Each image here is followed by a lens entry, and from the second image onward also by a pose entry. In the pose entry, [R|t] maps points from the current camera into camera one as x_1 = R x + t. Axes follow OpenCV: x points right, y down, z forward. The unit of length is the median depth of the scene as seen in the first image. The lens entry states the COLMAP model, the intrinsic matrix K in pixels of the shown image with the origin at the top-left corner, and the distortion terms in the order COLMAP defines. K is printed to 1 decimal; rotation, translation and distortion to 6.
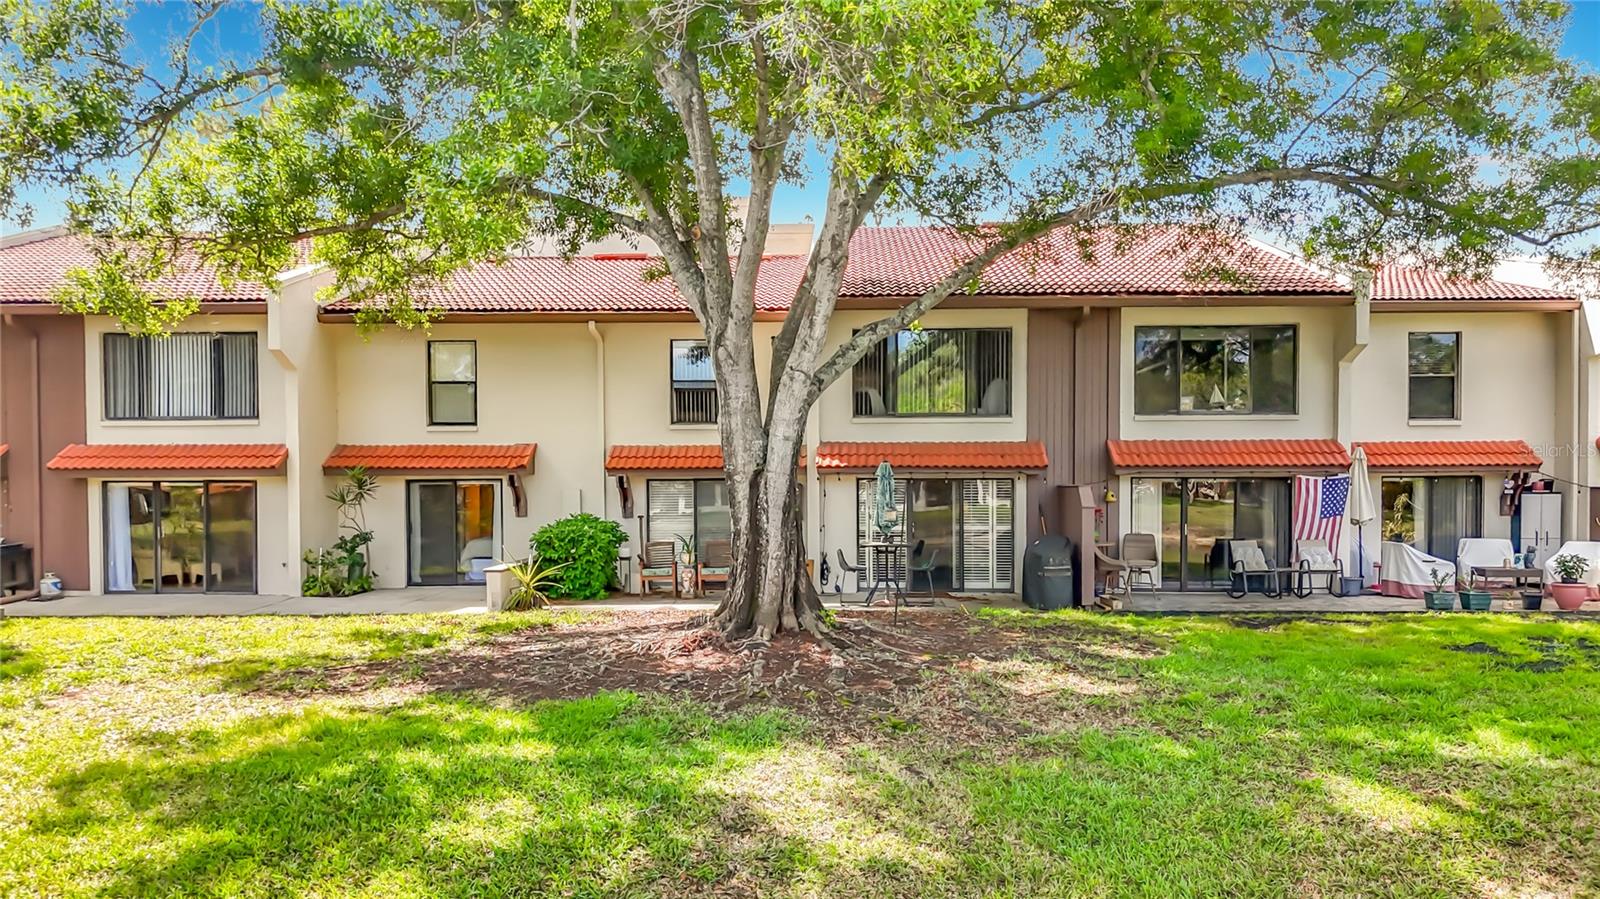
lens RADIAL K [[1254.5, 0, 809.4], [0, 1254.5, 521.4], [0, 0, 1]] dist [0.038901, -0.004952]
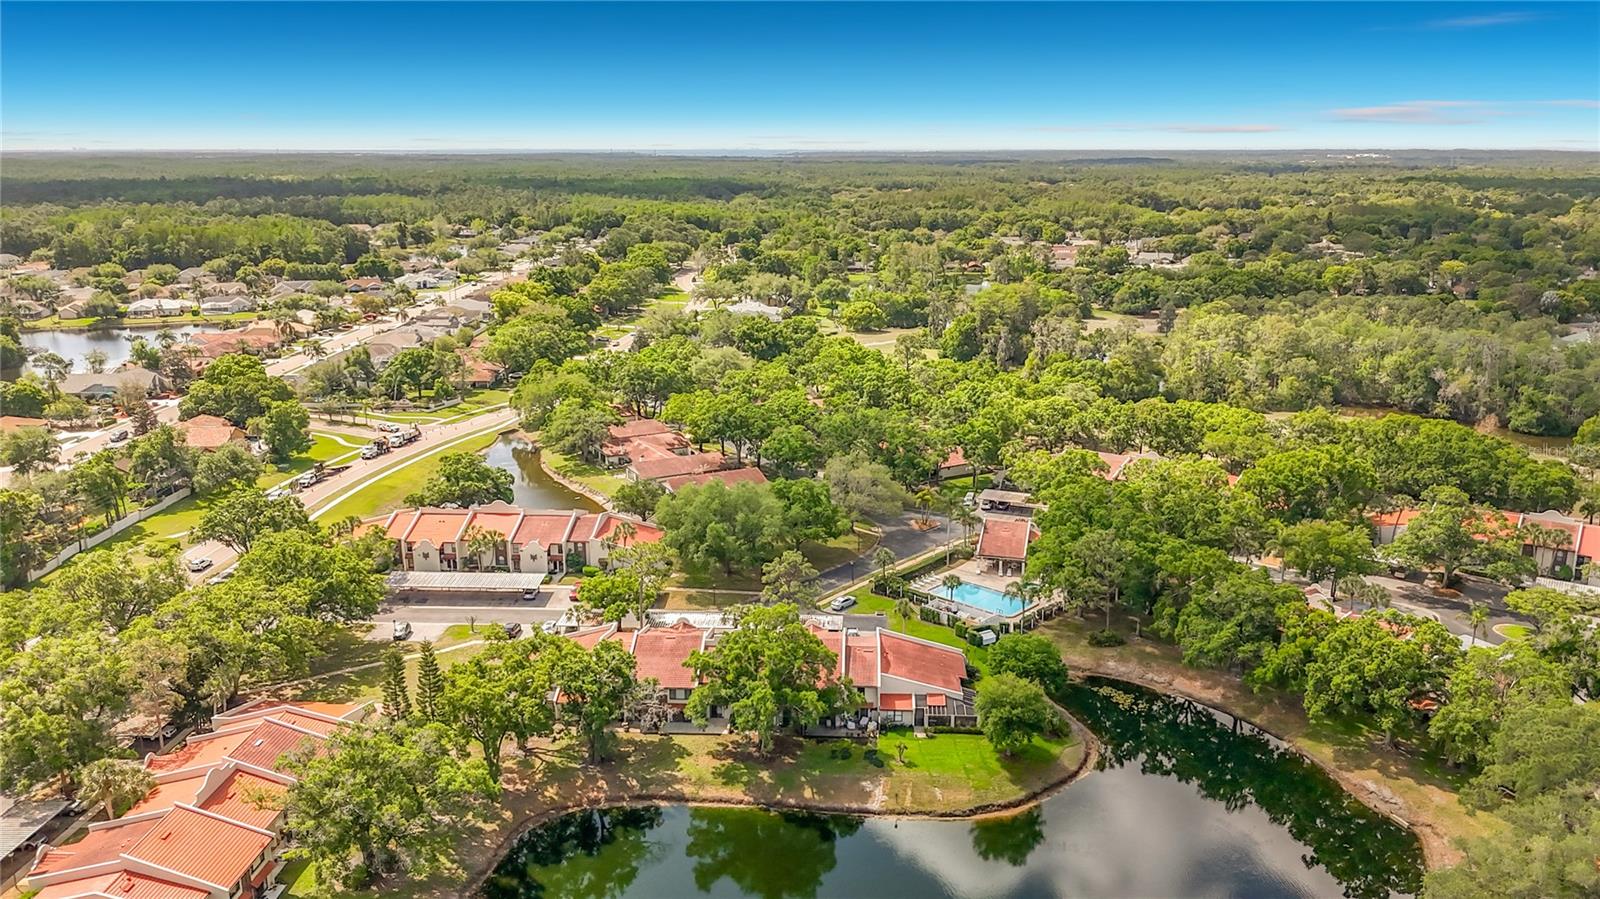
lens RADIAL K [[1208.9, 0, 798.1], [0, 1208.9, 467.8], [0, 0, 1]] dist [0.054643, -0.071526]
pose [[0.999783, 0.009434, -0.018591, 0.276996], [-0.005169, 0.976080, 0.217348, -2.895088], [0.020196, -0.217205, 0.975917, -5.457918]]
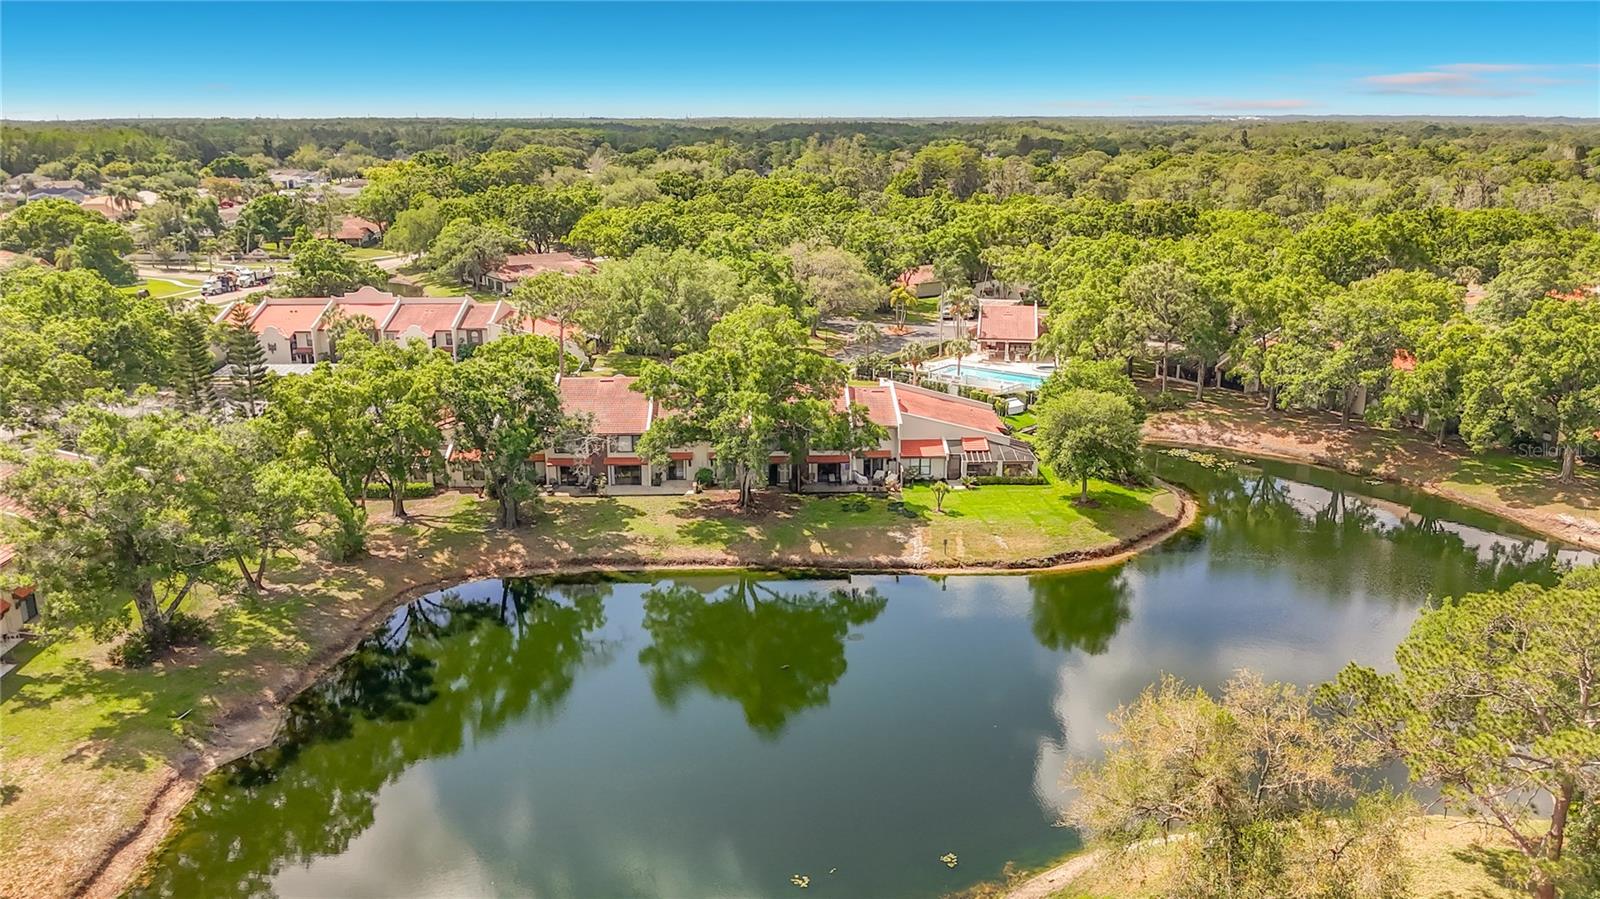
lens RADIAL K [[1221.5, 0, 800.0], [0, 1221.5, 449.5], [0, 0, 1]] dist [0.043488, -0.077273]
pose [[0.997851, -0.014546, 0.063890, -0.114543], [-0.000237, 0.974243, 0.225501, -1.228157], [-0.065525, -0.225031, 0.972146, -3.911860]]
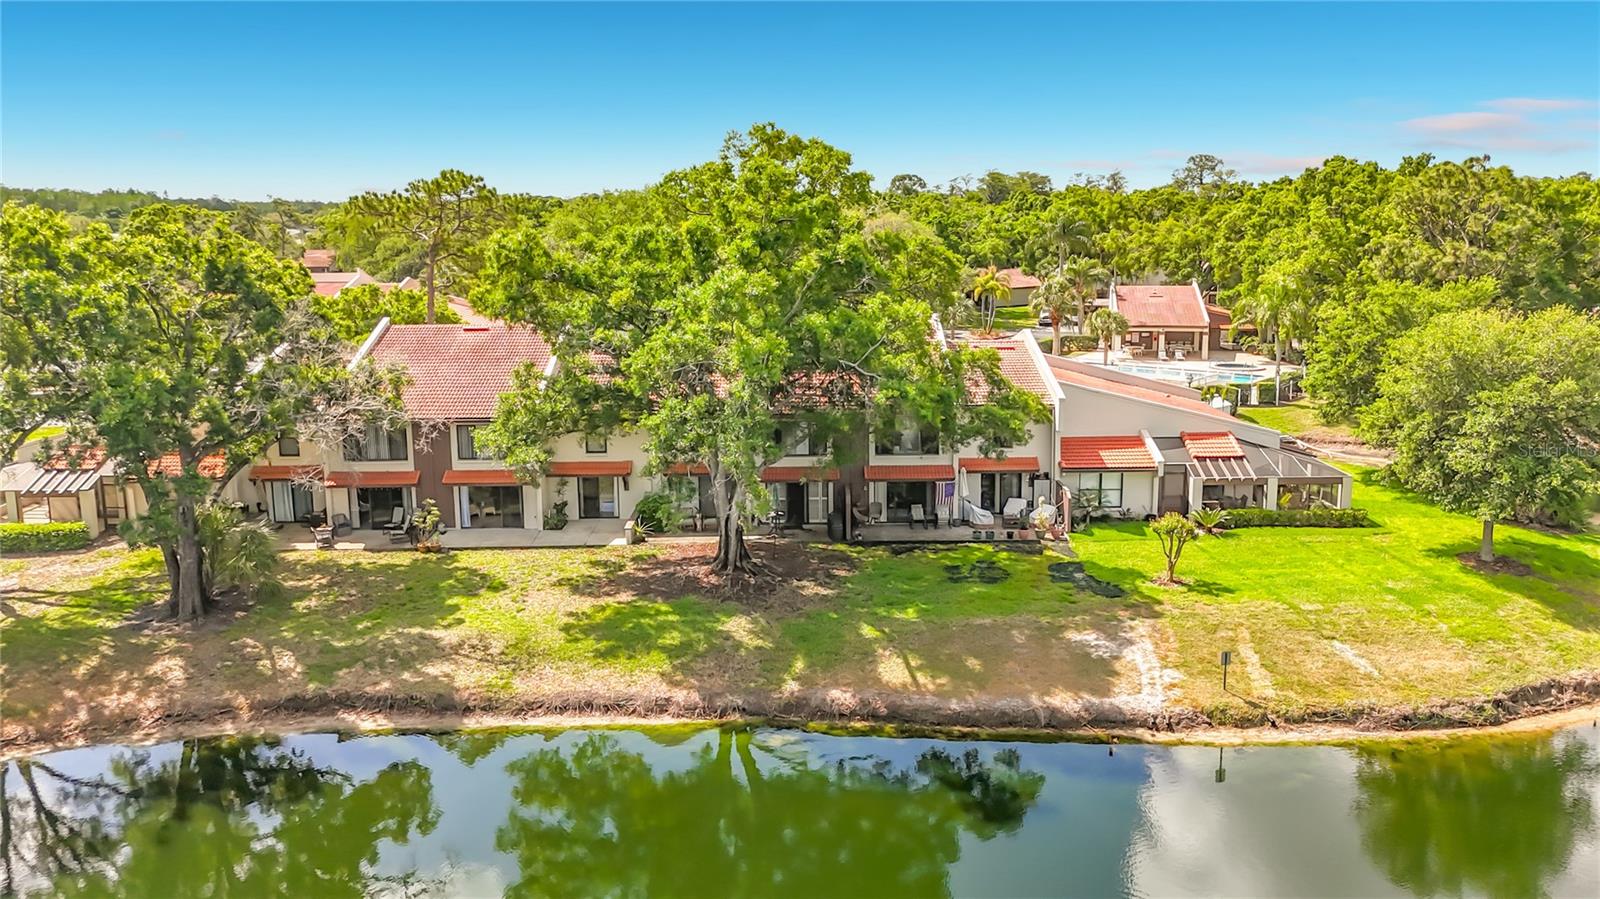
lens RADIAL K [[1221.5, 0, 800.0], [0, 1221.5, 449.5], [0, 0, 1]] dist [0.043488, -0.077273]
pose [[0.999536, -0.013206, 0.027459, 0.040754], [0.008645, 0.987070, 0.160058, -0.486608], [-0.029217, -0.159746, 0.986726, -1.393633]]
